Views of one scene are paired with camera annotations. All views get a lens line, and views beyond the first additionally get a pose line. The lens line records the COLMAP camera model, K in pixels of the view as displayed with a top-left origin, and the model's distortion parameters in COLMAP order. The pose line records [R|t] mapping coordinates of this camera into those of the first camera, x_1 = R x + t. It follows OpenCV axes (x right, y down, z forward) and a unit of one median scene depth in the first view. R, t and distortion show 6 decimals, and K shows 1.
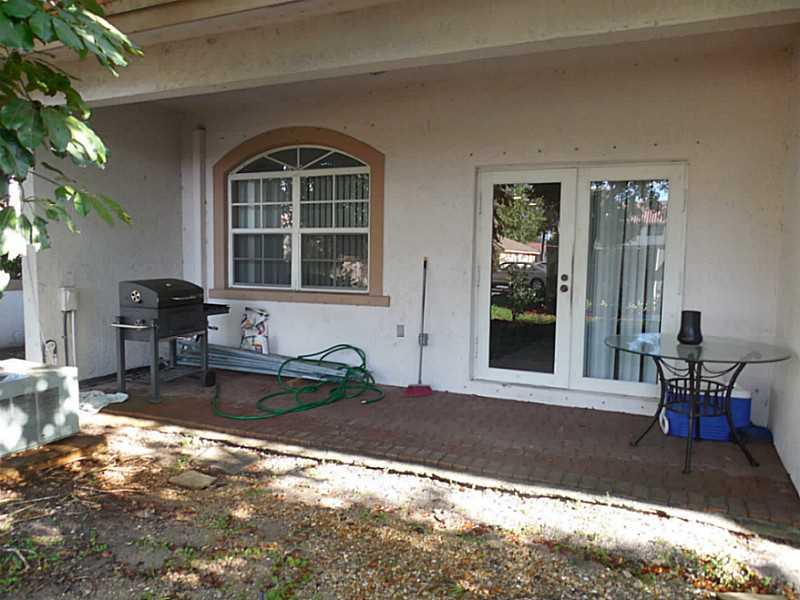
lens RADIAL K [[601.3, 0, 397.3], [0, 601.3, 299.4], [0, 0, 1]] dist [-0.002683, 0.004381]
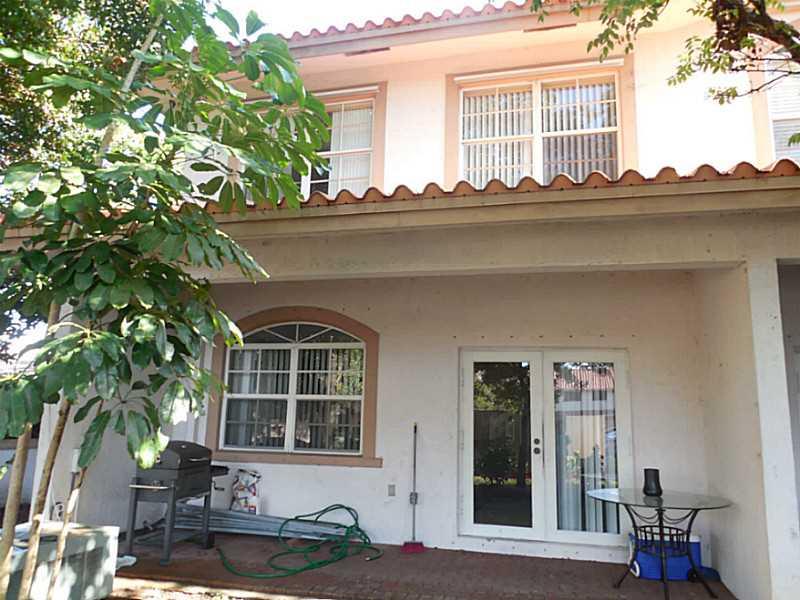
lens RADIAL K [[601.3, 0, 402.9], [0, 601.3, 300.2], [0, 0, 1]] dist [-0.002683, 0.004381]
pose [[0.984665, 0.044048, 0.168806, -0.191043], [0.001899, 0.964836, -0.262844, 0.006073], [-0.174448, 0.259134, 0.949957, -0.154694]]
